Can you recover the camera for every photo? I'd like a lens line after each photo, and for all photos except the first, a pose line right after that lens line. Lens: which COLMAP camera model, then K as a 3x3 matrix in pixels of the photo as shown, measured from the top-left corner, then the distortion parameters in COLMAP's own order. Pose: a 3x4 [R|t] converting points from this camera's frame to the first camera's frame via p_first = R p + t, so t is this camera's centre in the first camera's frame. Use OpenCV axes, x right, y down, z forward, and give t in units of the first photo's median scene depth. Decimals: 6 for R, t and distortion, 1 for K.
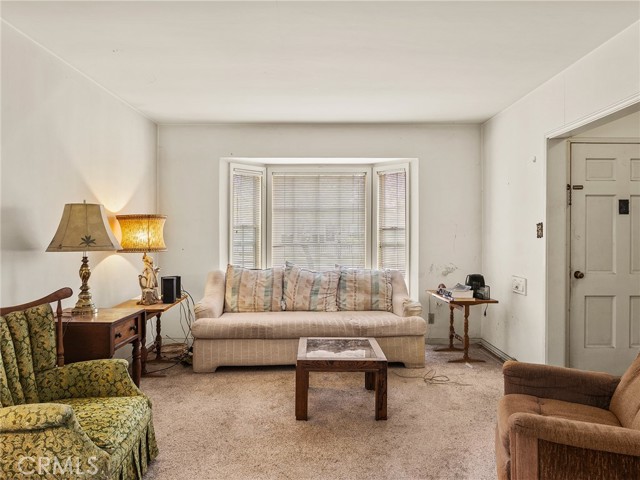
lens RADIAL K [[433.6, 0, 320.6], [0, 433.6, 238.8], [0, 0, 1]] dist [-0.028027, 0.003921]
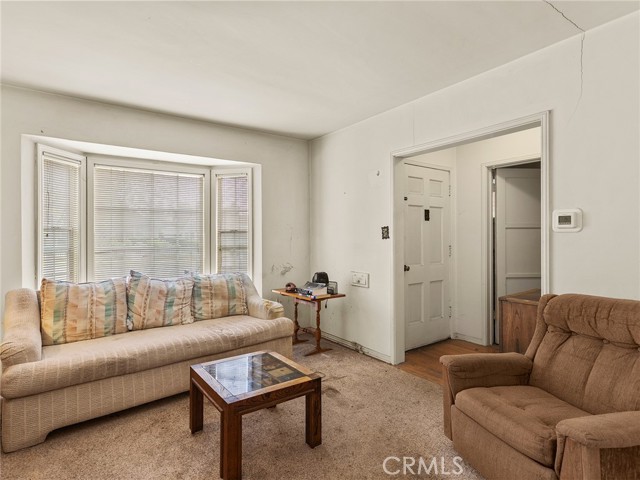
lens RADIAL K [[357.2, 0, 320.3], [0, 357.2, 237.3], [0, 0, 1]] dist [0.000239, 0.004713]
pose [[0.831489, -0.007563, 0.555489, -0.159551], [0.013082, 0.999897, -0.005968, -0.002993], [-0.555387, 0.012229, 0.831502, 0.231954]]
